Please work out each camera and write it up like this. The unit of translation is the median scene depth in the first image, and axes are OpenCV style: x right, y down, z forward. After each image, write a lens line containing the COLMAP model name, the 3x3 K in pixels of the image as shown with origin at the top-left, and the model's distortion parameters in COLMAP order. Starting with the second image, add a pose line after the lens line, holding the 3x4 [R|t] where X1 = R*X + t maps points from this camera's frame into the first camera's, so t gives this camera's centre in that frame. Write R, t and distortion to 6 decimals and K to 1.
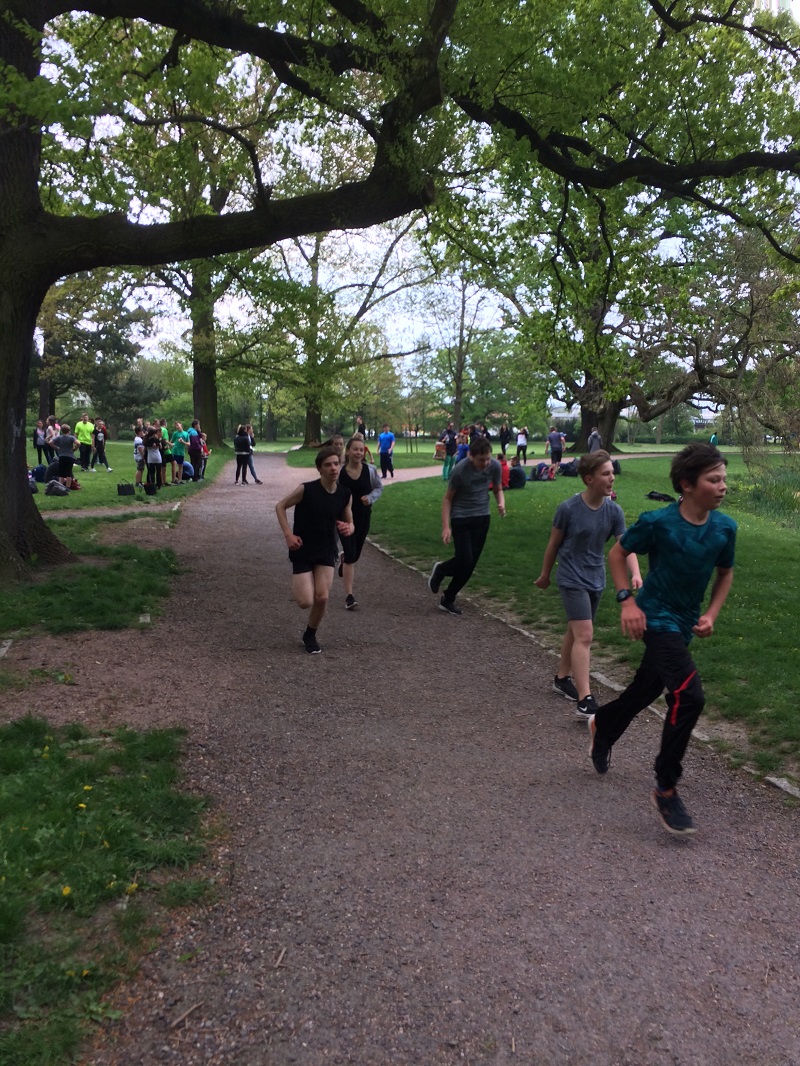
lens RADIAL K [[982.7, 0, 407.0], [0, 982.7, 534.7], [0, 0, 1]] dist [0.149092, -0.158600]
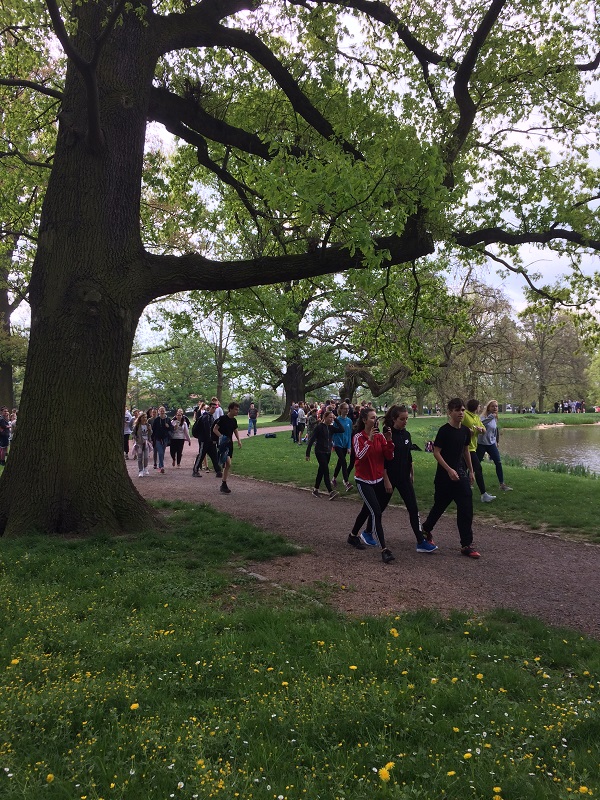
lens RADIAL K [[756.0, 0, 297.4], [0, 756.0, 402.4], [0, 0, 1]] dist [-0.005159, -0.011739]
pose [[0.949855, -0.031316, 0.311118, -0.210115], [0.066312, 0.992515, -0.102550, -0.001957], [-0.305578, 0.118038, 0.944822, 0.009534]]
